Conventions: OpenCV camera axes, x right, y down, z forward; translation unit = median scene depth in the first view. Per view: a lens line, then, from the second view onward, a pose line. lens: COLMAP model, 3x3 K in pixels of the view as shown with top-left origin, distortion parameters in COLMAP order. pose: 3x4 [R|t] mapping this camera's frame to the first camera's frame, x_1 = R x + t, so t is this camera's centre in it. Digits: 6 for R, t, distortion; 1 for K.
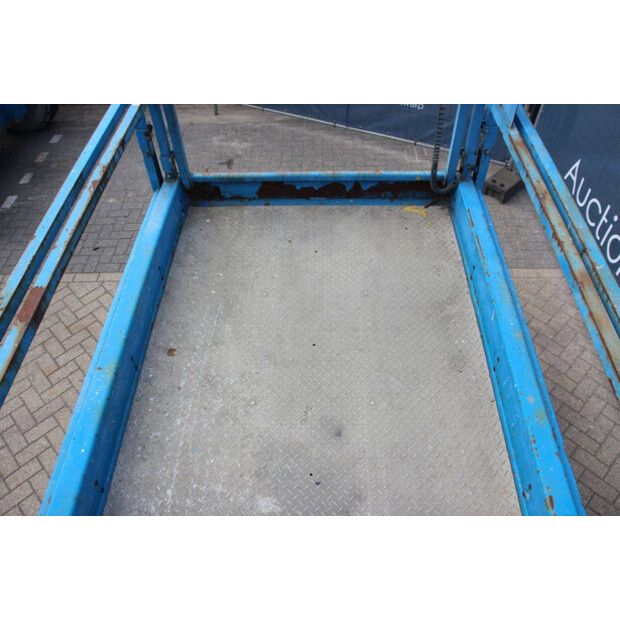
lens RADIAL K [[505.1, 0, 312.9], [0, 505.1, 308.9], [0, 0, 1]] dist [-0.117343, 0.011856]
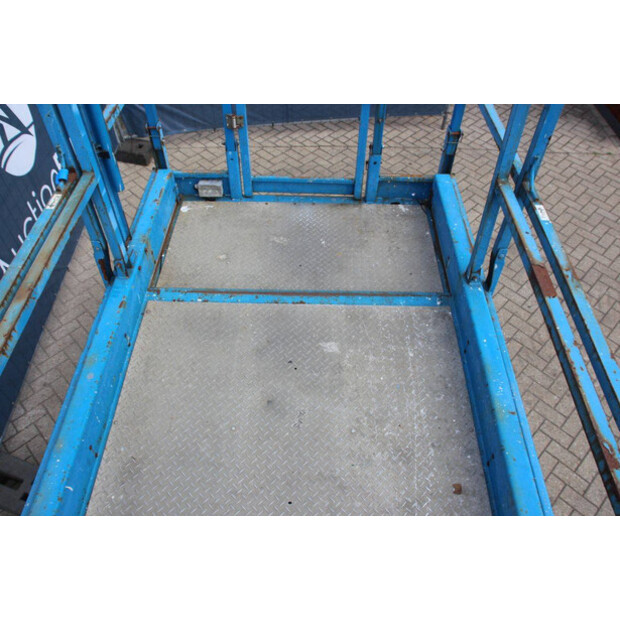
lens RADIAL K [[505.1, 0, 312.6], [0, 505.1, 311.1], [0, 0, 1]] dist [-0.117343, 0.011856]
pose [[-0.999876, 0.010029, 0.012169, -0.056253], [0.010687, -0.136505, 0.990582, -0.796504], [0.011596, 0.990589, 0.136381, 0.659006]]
